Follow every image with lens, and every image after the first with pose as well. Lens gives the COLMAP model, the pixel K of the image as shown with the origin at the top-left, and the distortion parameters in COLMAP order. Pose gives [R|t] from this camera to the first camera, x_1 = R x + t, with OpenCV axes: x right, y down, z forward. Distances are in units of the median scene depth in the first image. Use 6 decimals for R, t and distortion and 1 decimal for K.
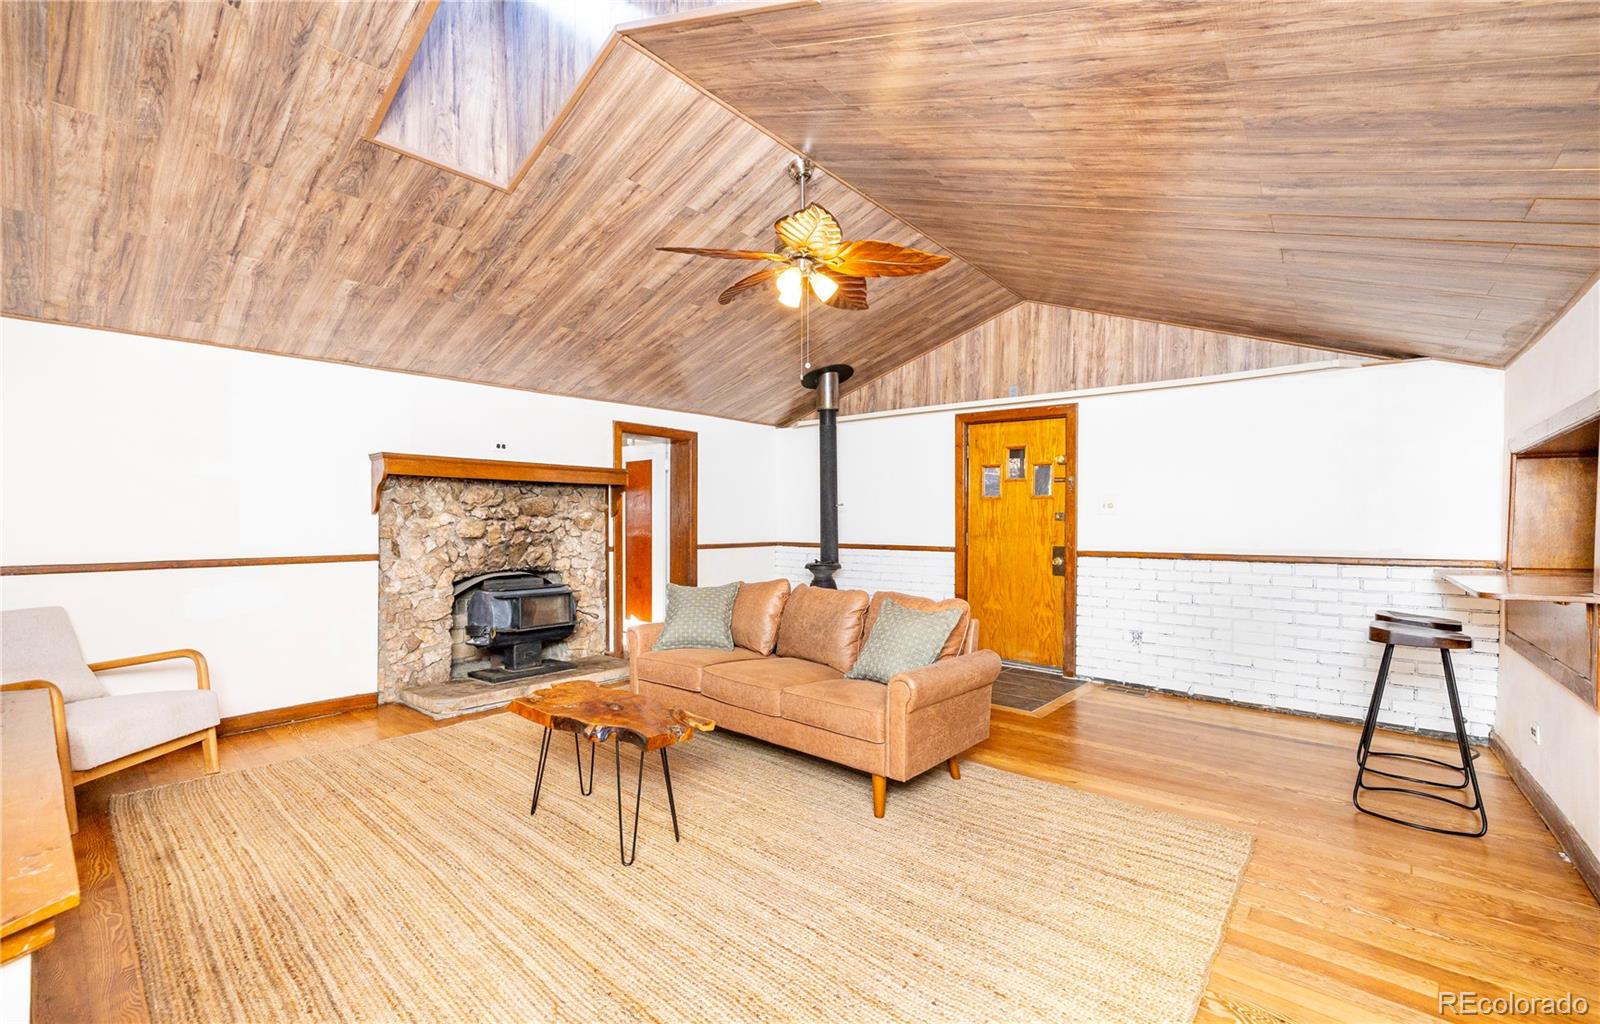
lens RADIAL K [[667.9, 0, 800.0], [0, 667.9, 512.0], [0, 0, 1]] dist [-0.002265, -0.000010]
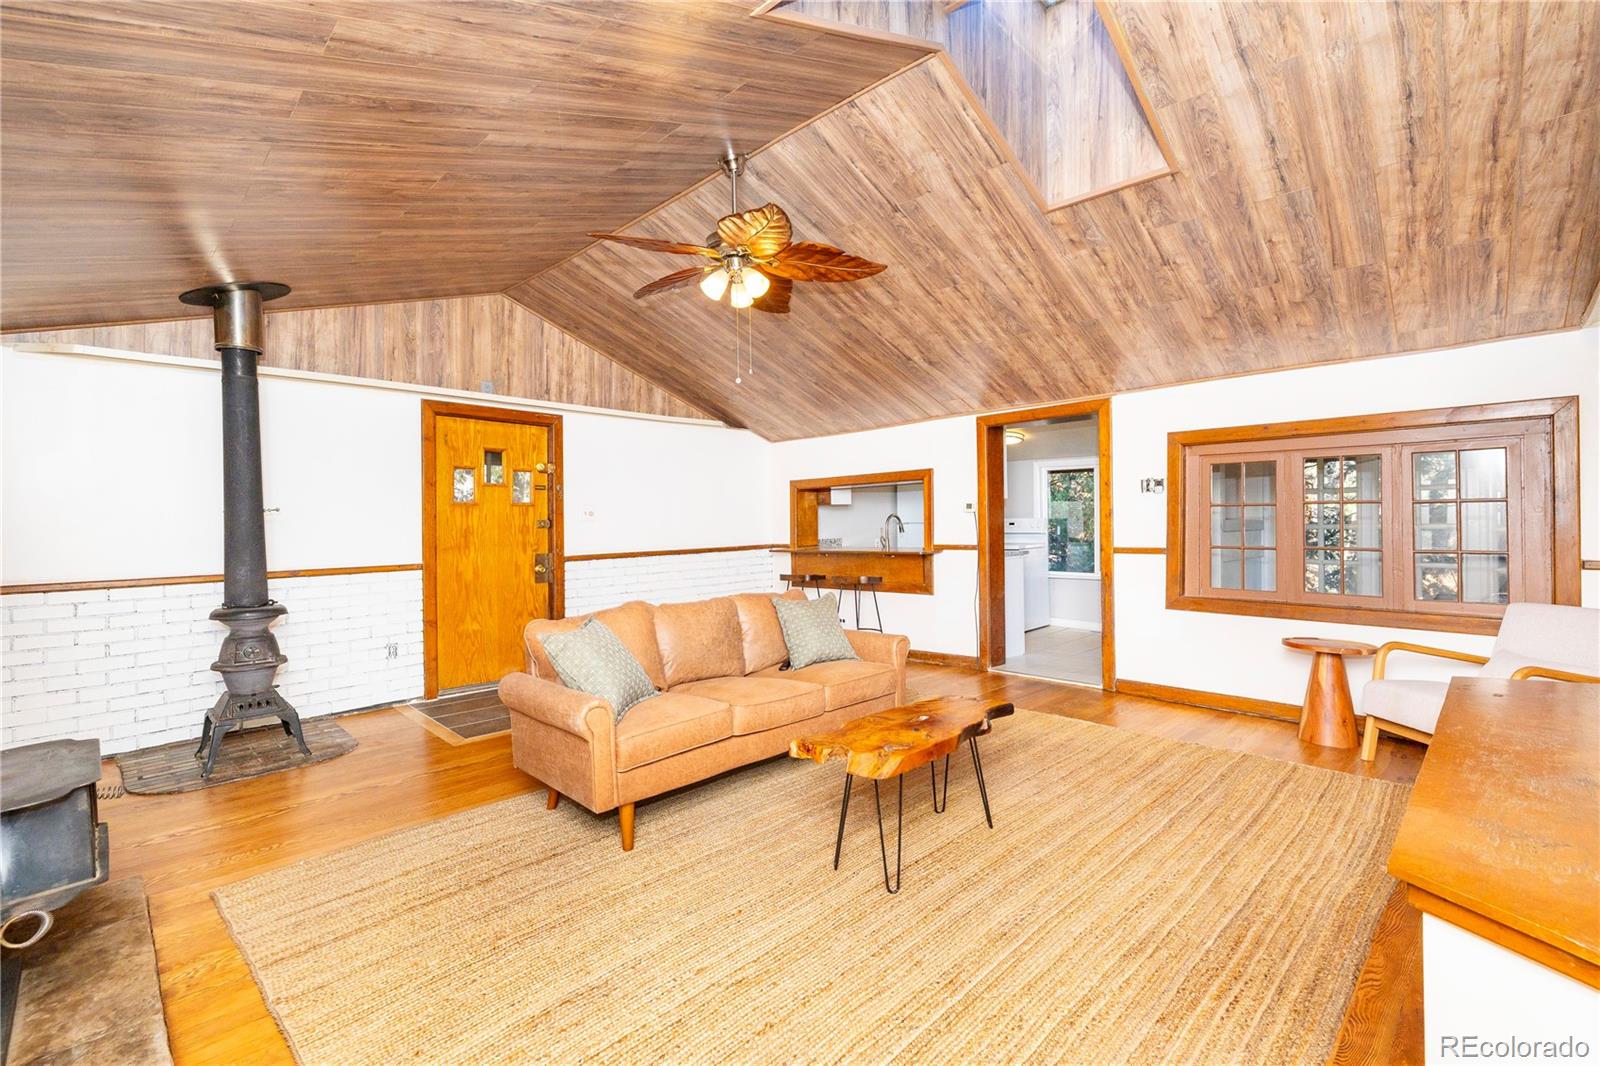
lens RADIAL K [[699.6, 0, 801.1], [0, 699.6, 523.1], [0, 0, 1]] dist [0.000286, 0.000137]
pose [[0.082279, -0.009005, 0.996569, -0.614514], [0.000894, 0.999959, 0.008962, -0.003730], [-0.996609, 0.000153, 0.082283, 0.507927]]
